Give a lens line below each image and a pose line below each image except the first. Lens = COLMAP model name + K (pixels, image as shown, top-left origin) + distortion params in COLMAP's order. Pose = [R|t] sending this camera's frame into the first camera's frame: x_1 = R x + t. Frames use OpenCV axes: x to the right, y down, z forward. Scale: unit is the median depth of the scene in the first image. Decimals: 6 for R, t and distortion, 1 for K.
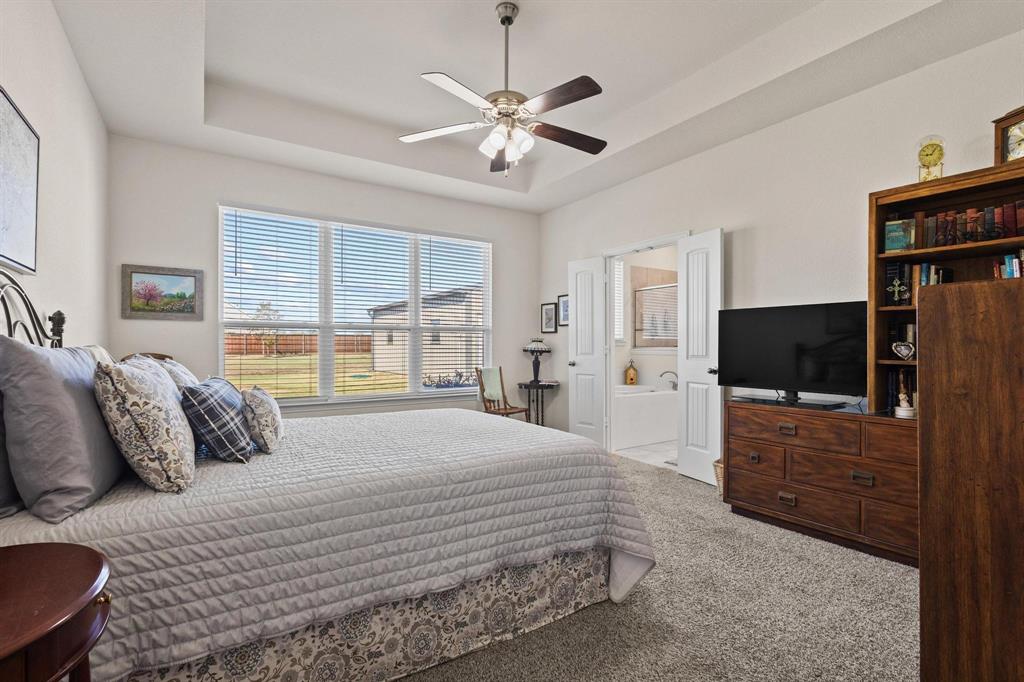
lens RADIAL K [[465.5, 0, 514.7], [0, 465.5, 345.1], [0, 0, 1]] dist [0.005416, -0.000557]
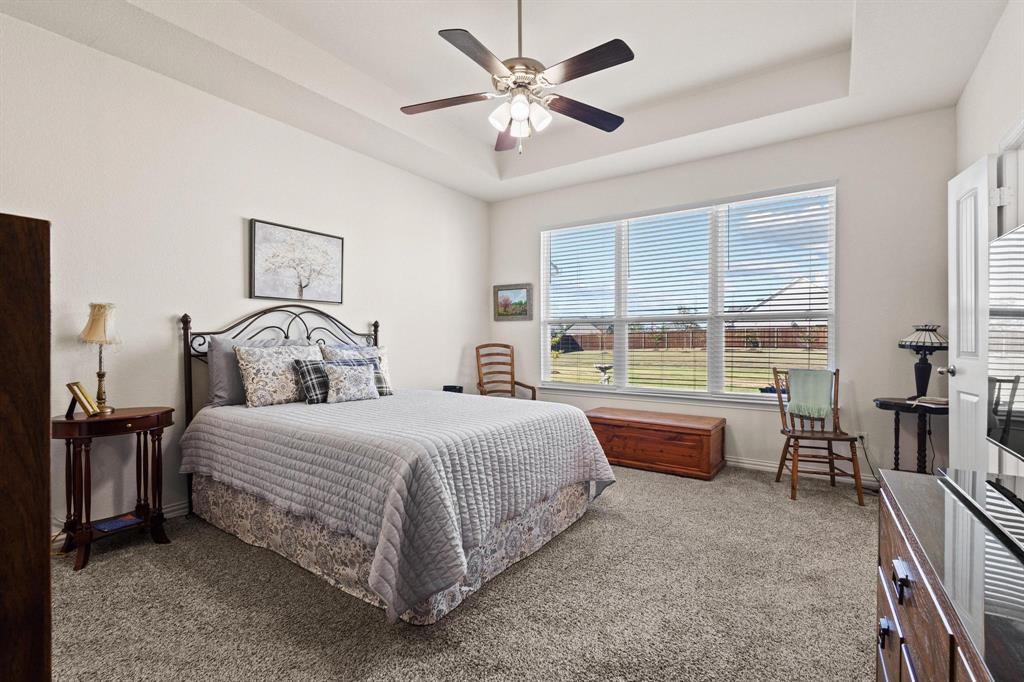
lens RADIAL K [[465.5, 0, 513.7], [0, 465.5, 343.1], [0, 0, 1]] dist [0.005416, -0.000557]
pose [[0.381269, 0.007428, -0.924434, 0.484817], [0.002542, 0.999956, 0.009084, 0.001826], [0.924461, -0.005813, 0.381233, 0.375963]]
